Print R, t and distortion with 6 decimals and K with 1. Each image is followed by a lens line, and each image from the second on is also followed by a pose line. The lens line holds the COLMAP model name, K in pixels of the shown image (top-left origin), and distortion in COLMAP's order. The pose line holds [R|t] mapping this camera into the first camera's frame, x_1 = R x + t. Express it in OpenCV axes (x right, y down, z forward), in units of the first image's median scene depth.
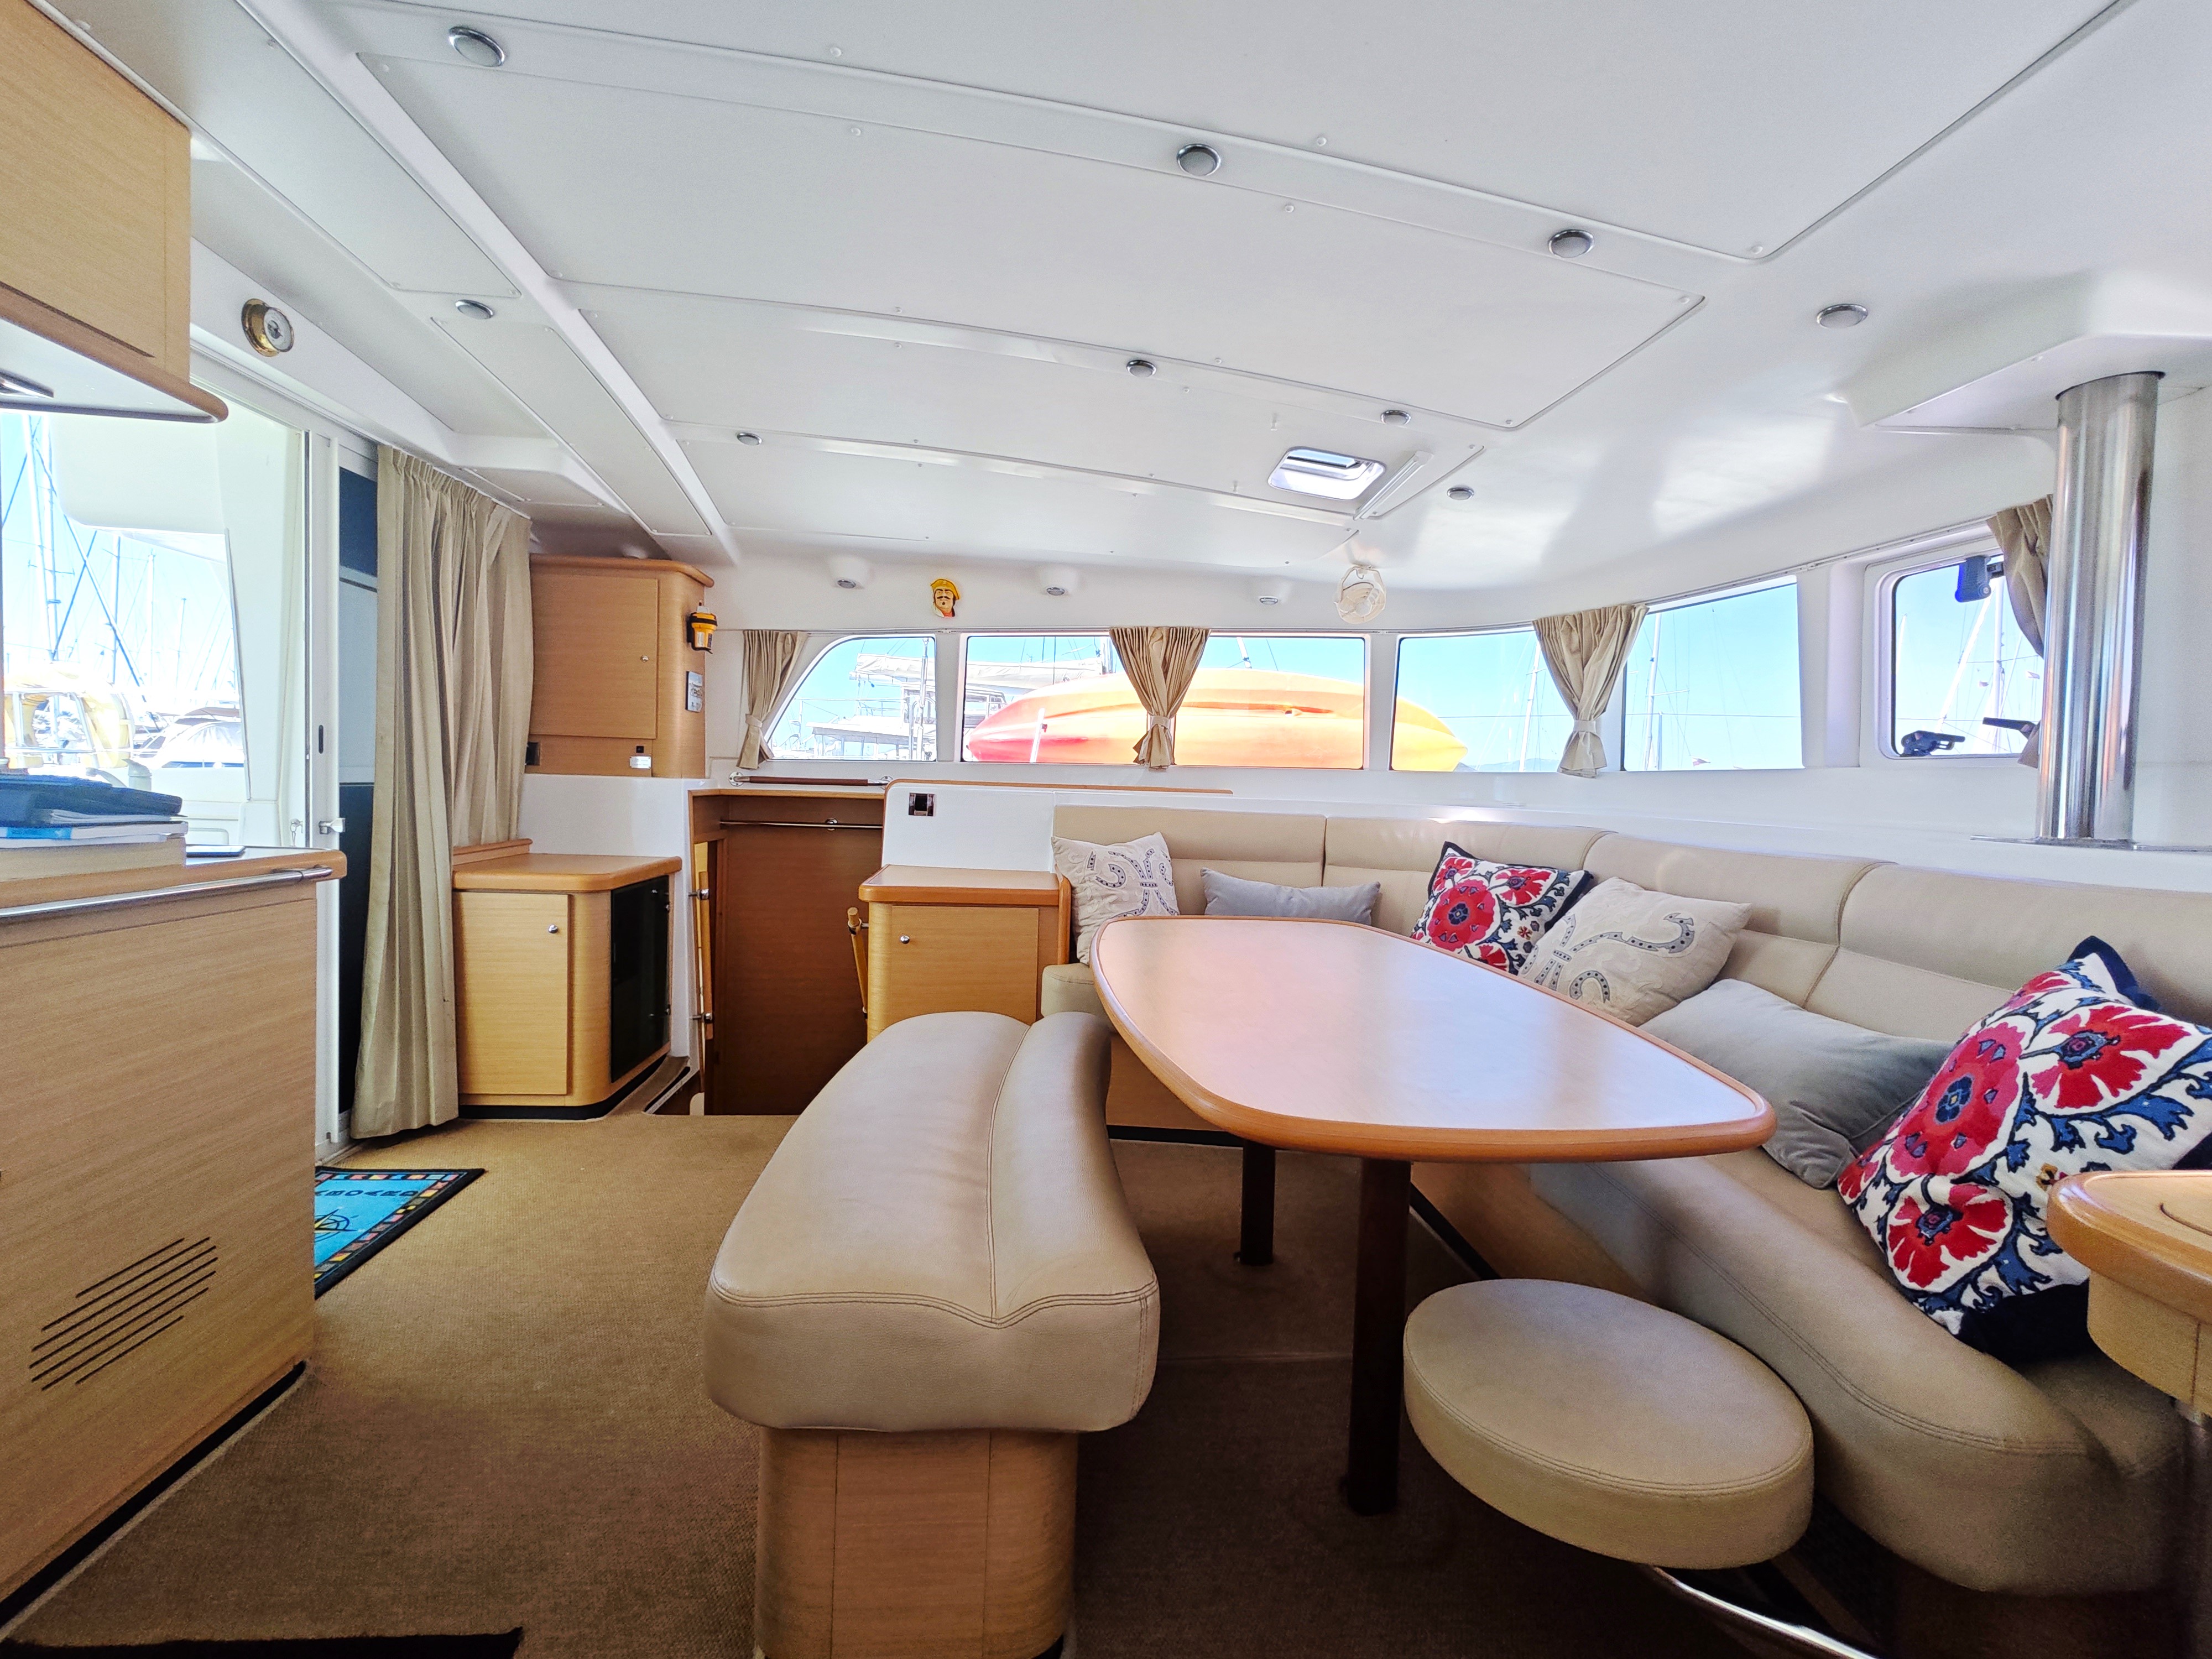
lens RADIAL K [[961.3, 0, 1116.4], [0, 961.3, 812.1], [0, 0, 1]] dist [0.010982, 0.000332]
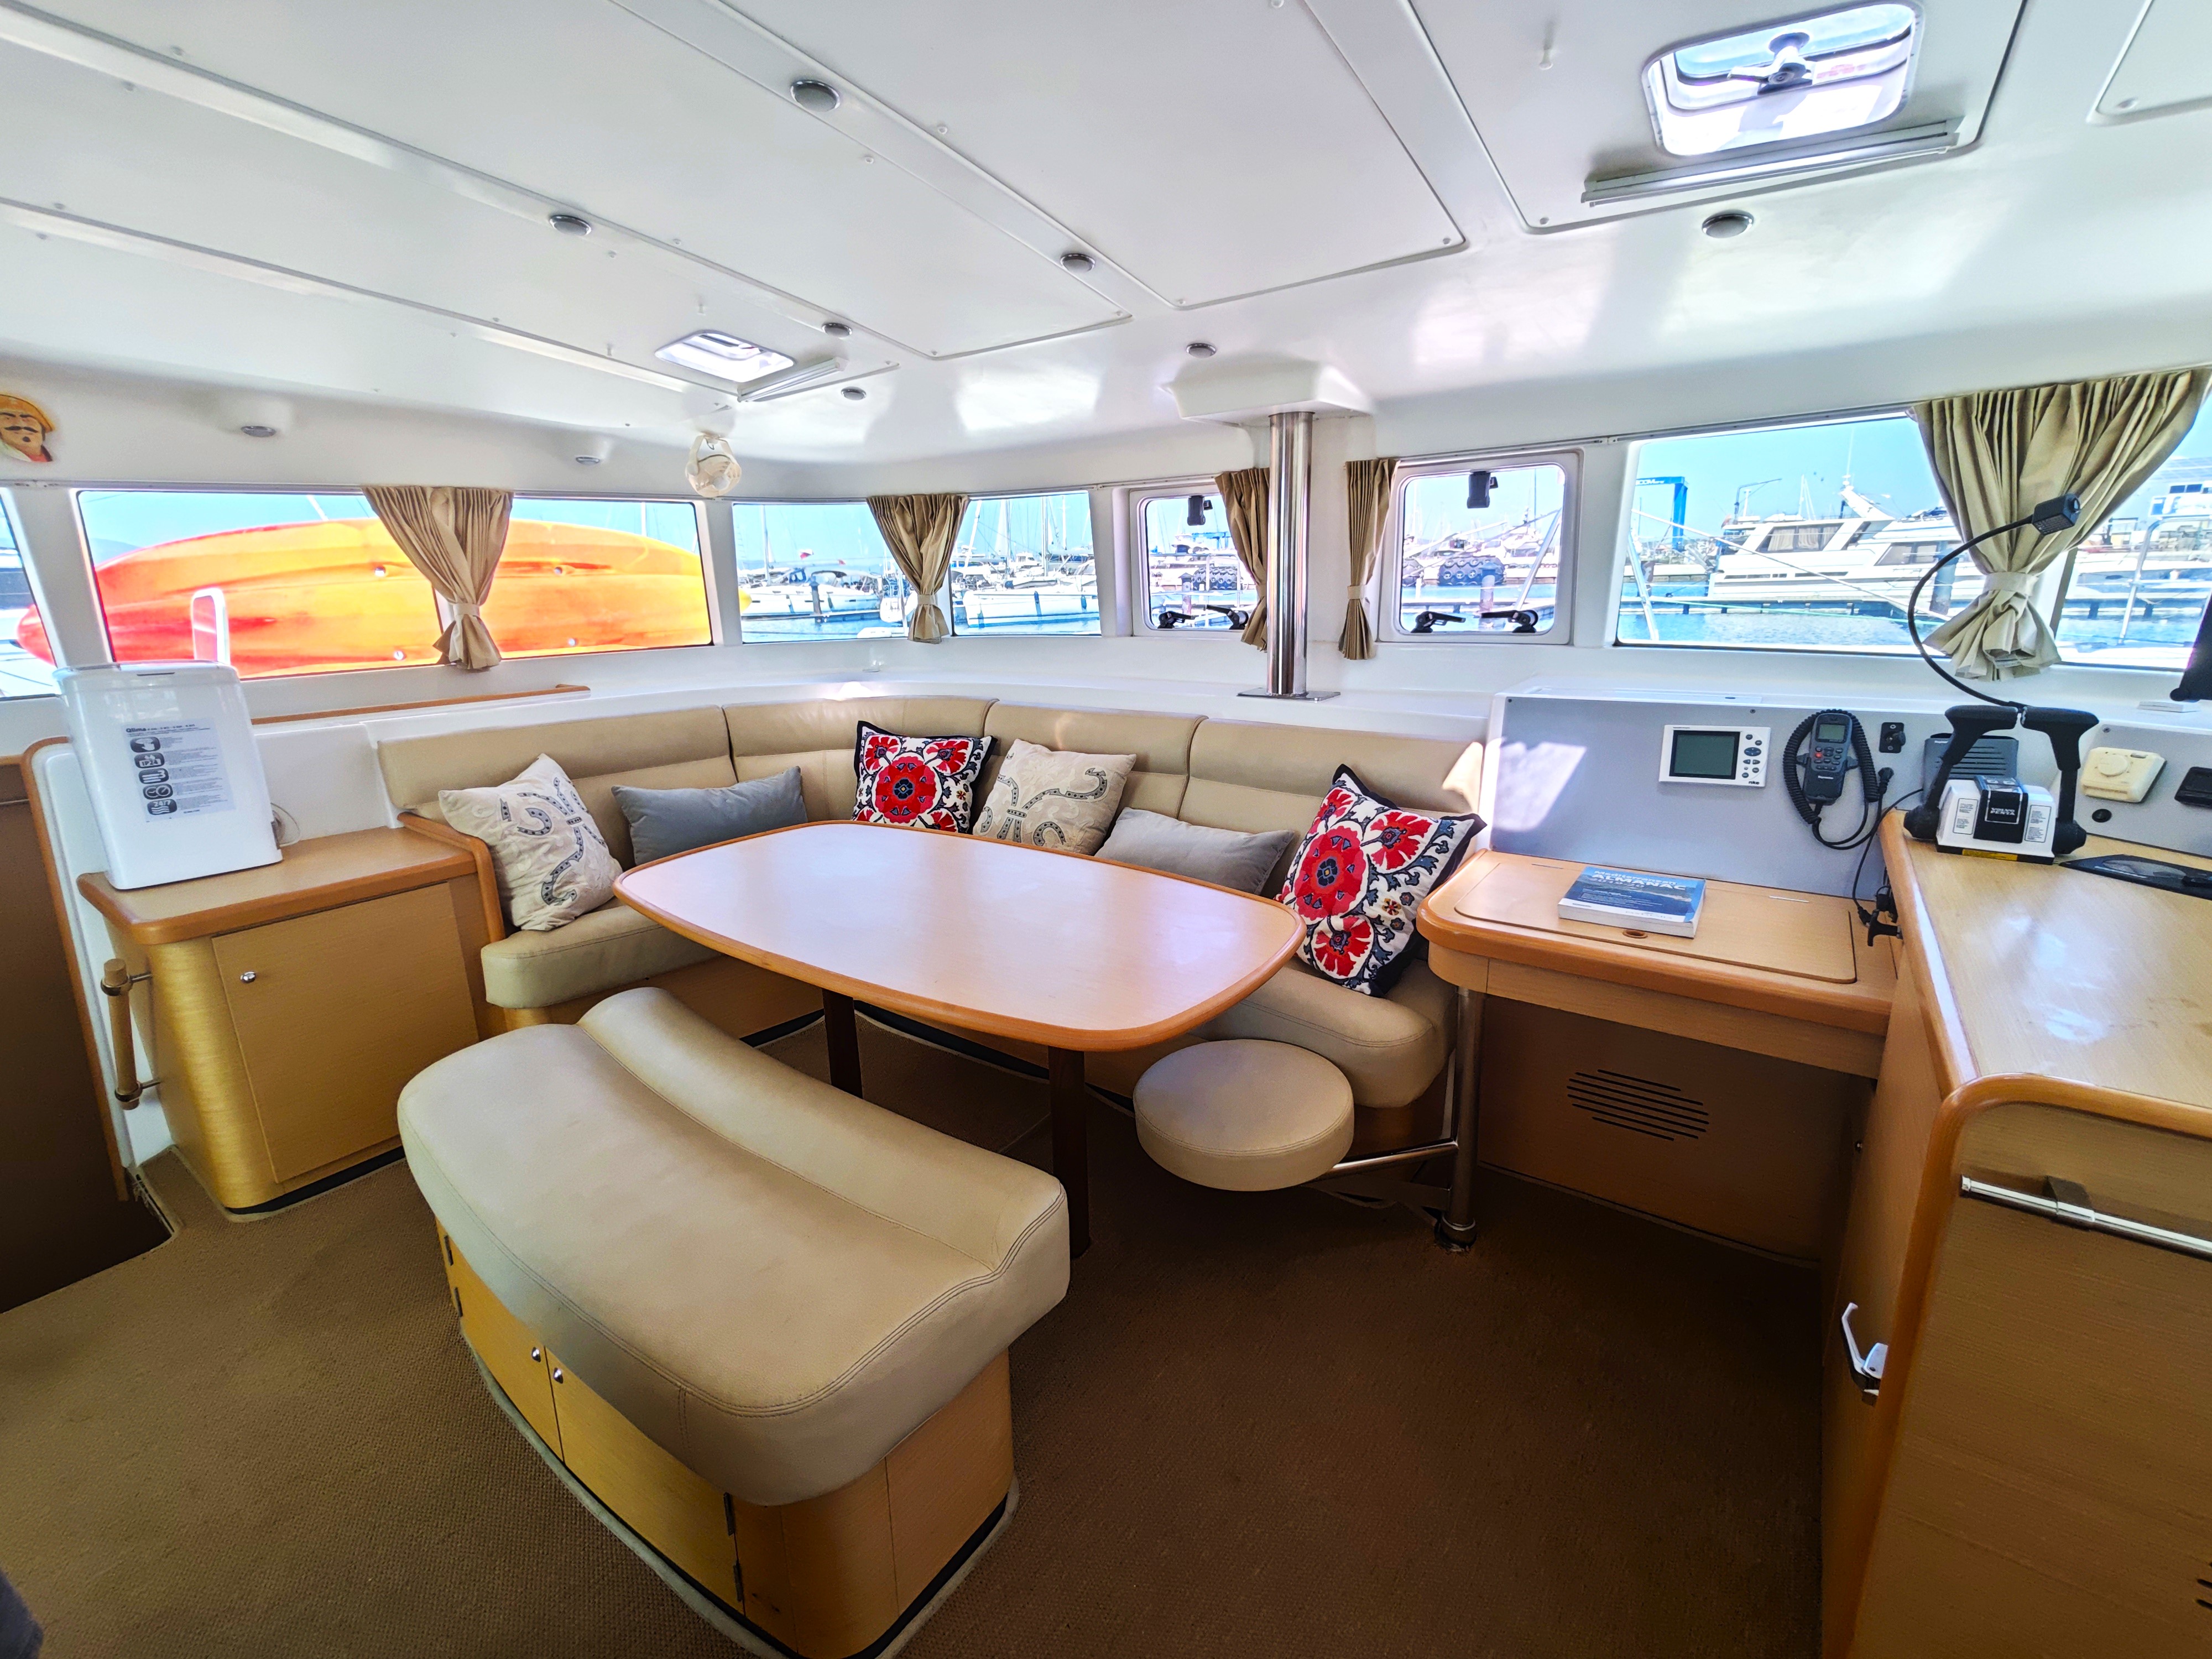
lens RADIAL K [[961.3, 0, 1116.4], [0, 961.3, 812.1], [0, 0, 1]] dist [0.010982, 0.000332]
pose [[0.655463, -0.220722, 0.722253, -0.380260], [0.063977, 0.969129, 0.238108, -0.151271], [-0.752512, -0.109864, 0.649350, 0.075807]]
